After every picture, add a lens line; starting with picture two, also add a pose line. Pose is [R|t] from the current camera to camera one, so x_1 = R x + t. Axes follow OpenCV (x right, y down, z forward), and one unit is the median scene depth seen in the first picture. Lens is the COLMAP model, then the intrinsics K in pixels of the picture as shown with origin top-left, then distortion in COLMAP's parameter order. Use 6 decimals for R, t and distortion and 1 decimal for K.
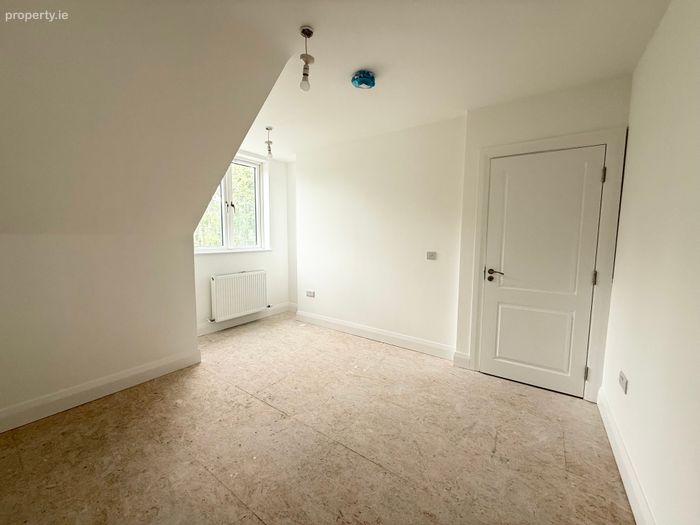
lens RADIAL K [[279.3, 0, 347.5], [0, 279.3, 261.6], [0, 0, 1]] dist [-0.000184, 0.000153]
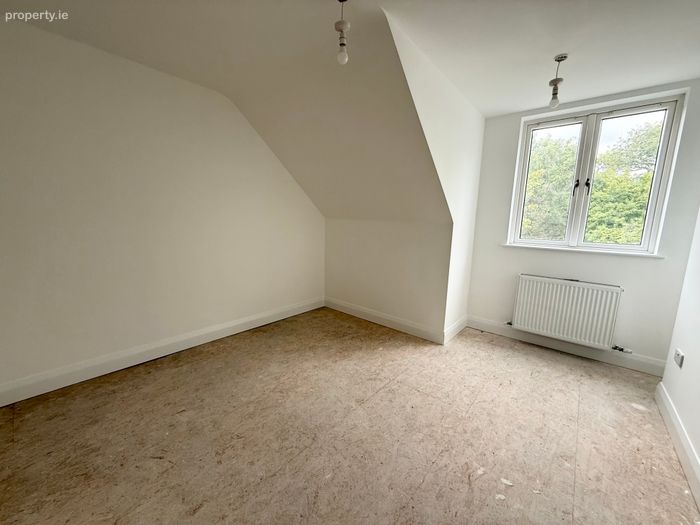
lens RADIAL K [[279.3, 0, 347.5], [0, 279.3, 261.6], [0, 0, 1]] dist [-0.000184, 0.000153]
pose [[-0.087252, 0.143321, -0.985823, 0.495021], [-0.123542, 0.980400, 0.153467, -0.063657], [0.988496, 0.135181, -0.067836, 0.675689]]
